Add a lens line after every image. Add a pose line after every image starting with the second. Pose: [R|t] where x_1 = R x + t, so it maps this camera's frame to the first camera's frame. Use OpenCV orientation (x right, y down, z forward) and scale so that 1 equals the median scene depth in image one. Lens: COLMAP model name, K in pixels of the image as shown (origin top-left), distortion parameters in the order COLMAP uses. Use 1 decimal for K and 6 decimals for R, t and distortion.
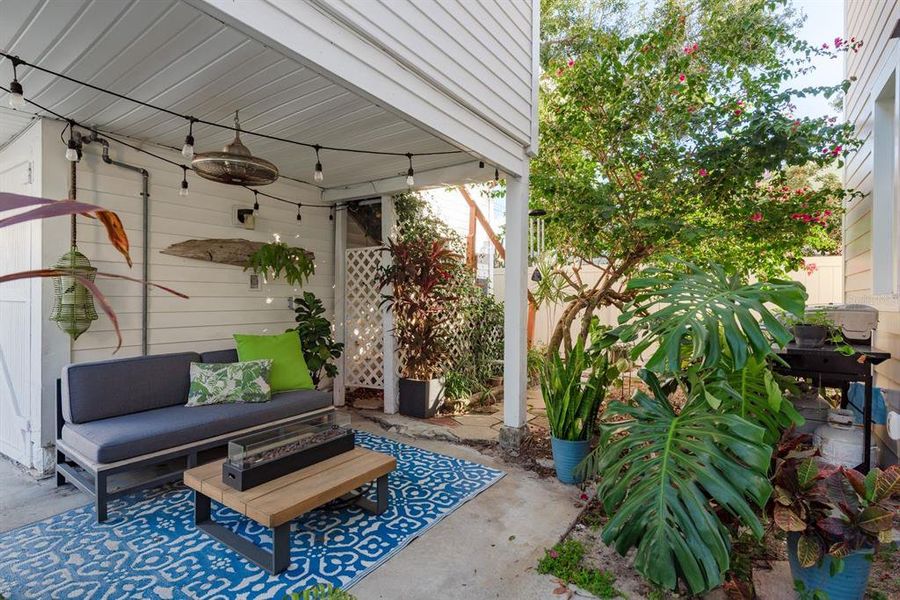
lens RADIAL K [[432.9, 0, 447.8], [0, 432.9, 299.3], [0, 0, 1]] dist [0.017441, -0.000519]
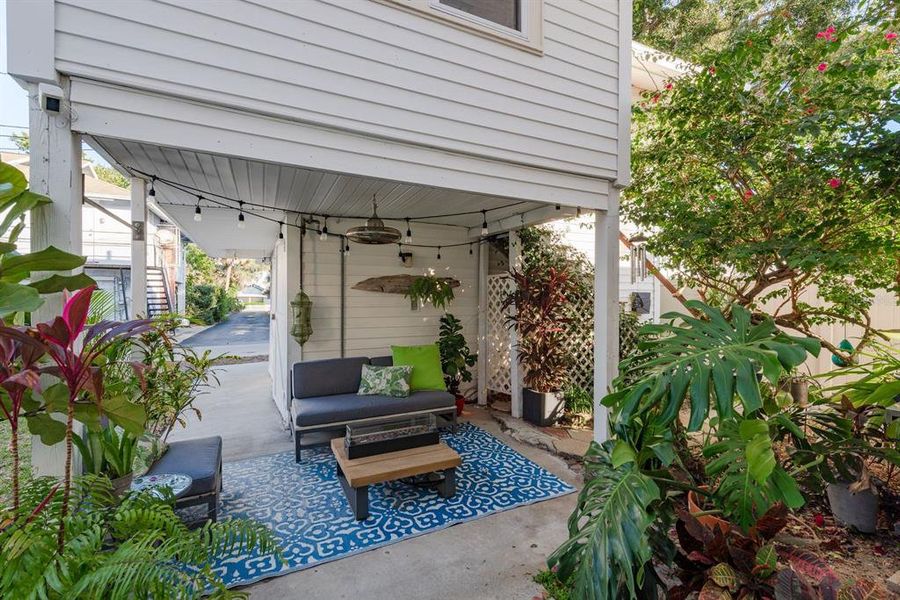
lens RADIAL K [[396.6, 0, 452.7], [0, 396.6, 300.9], [0, 0, 1]] dist [0.032216, -0.000076]
pose [[0.875731, -0.001998, -0.482795, 0.307915], [0.002084, 0.999998, -0.000359, -0.064873], [0.482795, -0.000691, 0.875733, -0.022058]]
